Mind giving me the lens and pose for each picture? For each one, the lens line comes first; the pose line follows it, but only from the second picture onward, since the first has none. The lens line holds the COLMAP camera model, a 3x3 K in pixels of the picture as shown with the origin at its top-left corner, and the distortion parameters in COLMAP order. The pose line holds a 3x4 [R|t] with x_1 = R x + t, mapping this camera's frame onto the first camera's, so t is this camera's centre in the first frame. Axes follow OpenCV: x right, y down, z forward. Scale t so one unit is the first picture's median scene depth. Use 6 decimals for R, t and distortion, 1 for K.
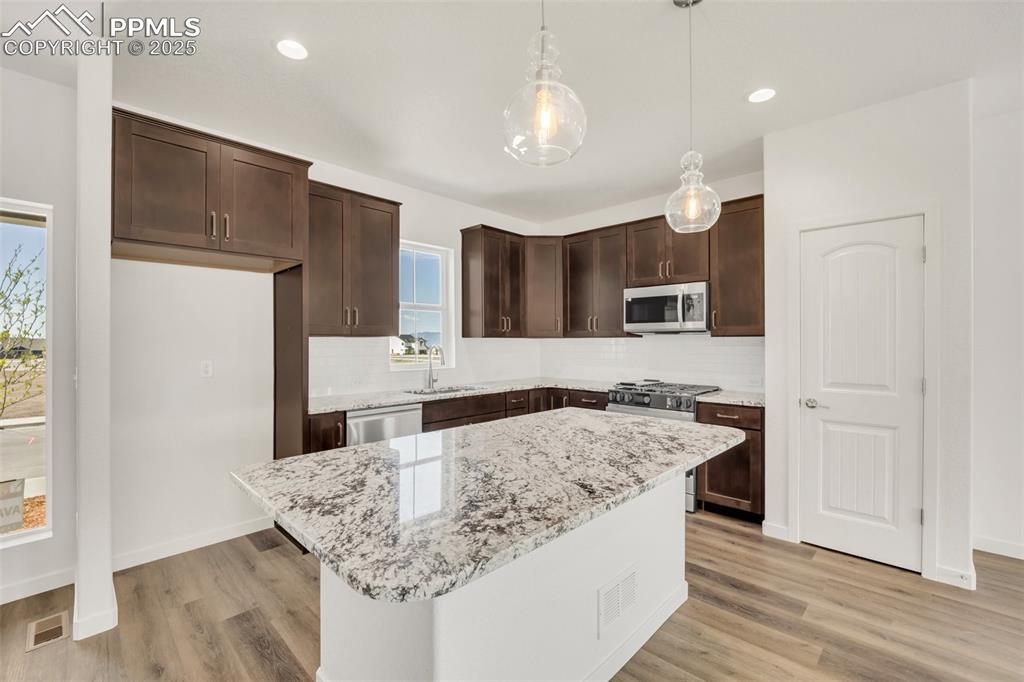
lens RADIAL K [[441.4, 0, 508.5], [0, 441.4, 341.6], [0, 0, 1]] dist [-0.018604, 0.001086]
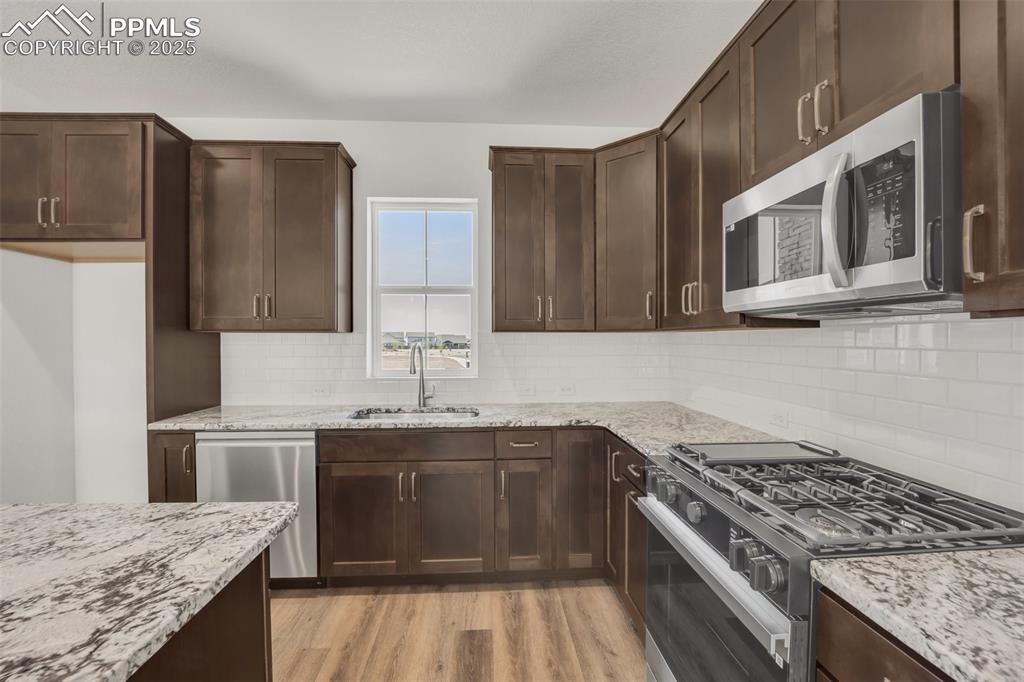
lens RADIAL K [[441.4, 0, 511.6], [0, 441.4, 338.5], [0, 0, 1]] dist [-0.018604, 0.001086]
pose [[0.737482, 0.000572, -0.675366, 0.426300], [0.001821, 0.999994, 0.002835, -0.001212], [0.675364, -0.003321, 0.737477, 0.645626]]
